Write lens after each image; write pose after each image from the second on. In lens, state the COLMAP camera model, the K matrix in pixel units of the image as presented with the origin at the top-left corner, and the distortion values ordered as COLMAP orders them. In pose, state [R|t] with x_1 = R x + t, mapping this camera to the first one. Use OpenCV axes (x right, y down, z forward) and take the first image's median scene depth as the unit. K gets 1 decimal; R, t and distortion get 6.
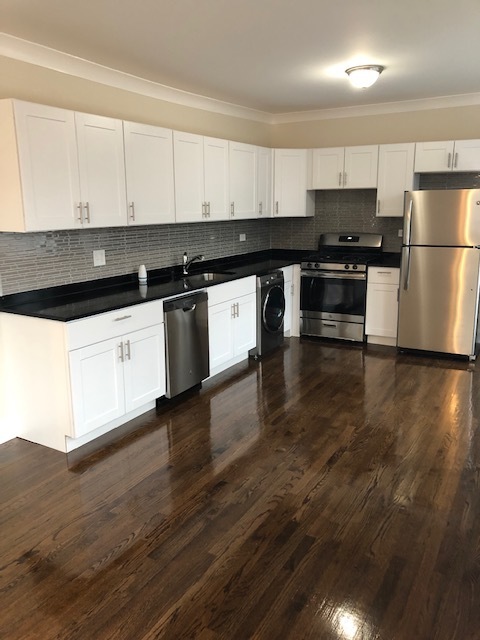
lens RADIAL K [[515.6, 0, 240.0], [0, 515.6, 320.0], [0, 0, 1]] dist [0.006306, -0.001127]
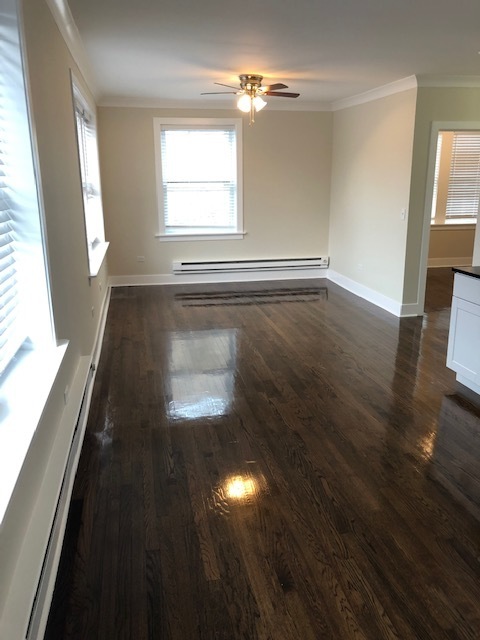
lens RADIAL K [[515.6, 0, 240.0], [0, 515.6, 320.0], [0, 0, 1]] dist [0.006306, -0.001127]
pose [[-0.753245, 0.187278, -0.630514, 0.534369], [-0.130583, 0.896946, 0.422416, -0.215258], [0.644647, 0.400517, -0.651165, 0.931914]]
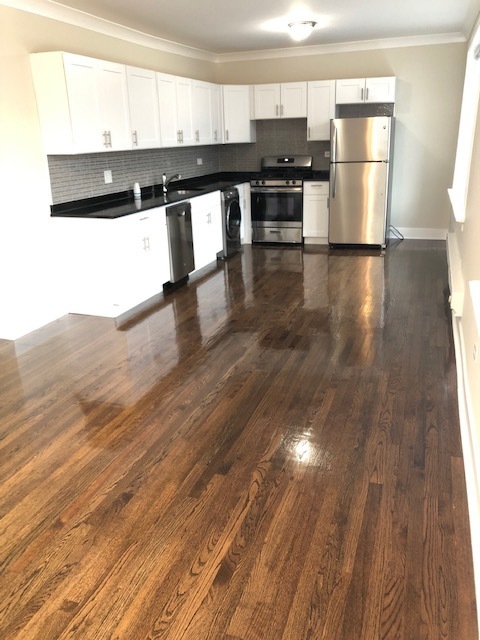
lens RADIAL K [[533.3, 0, 240.0], [0, 533.3, 320.0], [0, 0, 1]] dist [0.012730, -0.001329]
pose [[0.982532, -0.077108, 0.169369, -0.162281], [0.058166, 0.991766, 0.114090, 0.078944], [-0.176772, -0.102245, 0.978927, -0.308457]]
